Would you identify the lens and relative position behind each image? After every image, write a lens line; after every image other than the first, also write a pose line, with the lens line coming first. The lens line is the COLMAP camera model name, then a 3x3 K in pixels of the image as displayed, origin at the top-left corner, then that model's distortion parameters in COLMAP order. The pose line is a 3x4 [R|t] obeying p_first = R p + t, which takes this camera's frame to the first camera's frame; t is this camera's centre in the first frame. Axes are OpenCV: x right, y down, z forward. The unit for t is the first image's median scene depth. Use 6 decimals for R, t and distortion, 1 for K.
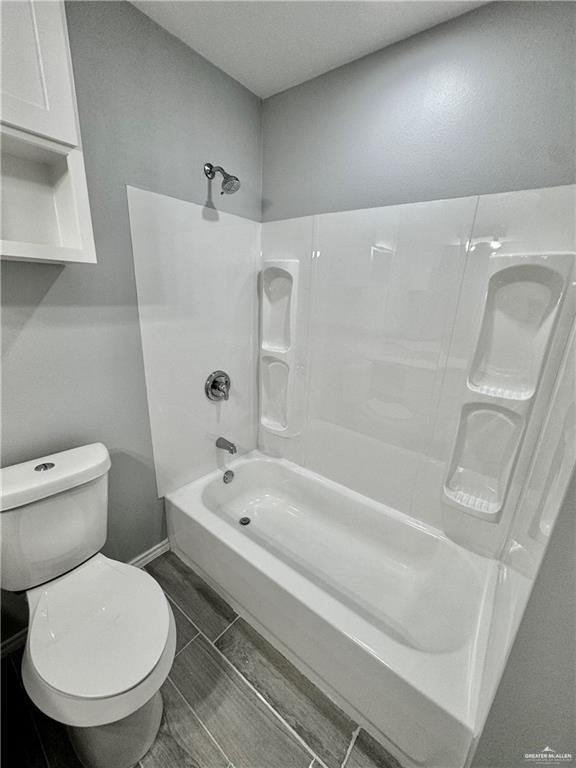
lens RADIAL K [[308.3, 0, 288.0], [0, 308.3, 384.0], [0, 0, 1]] dist [-0.000520, -0.000265]
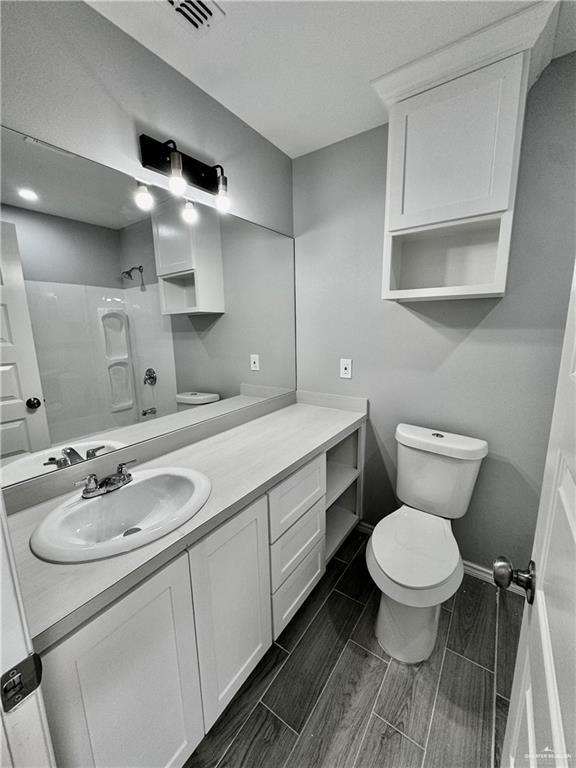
lens RADIAL K [[308.3, 0, 288.0], [0, 308.3, 384.0], [0, 0, 1]] dist [-0.000520, -0.000265]
pose [[0.052781, 0.148816, -0.987455, 0.575256], [-0.274715, 0.952844, 0.128916, 0.043256], [0.960076, 0.264464, 0.091174, 0.121156]]
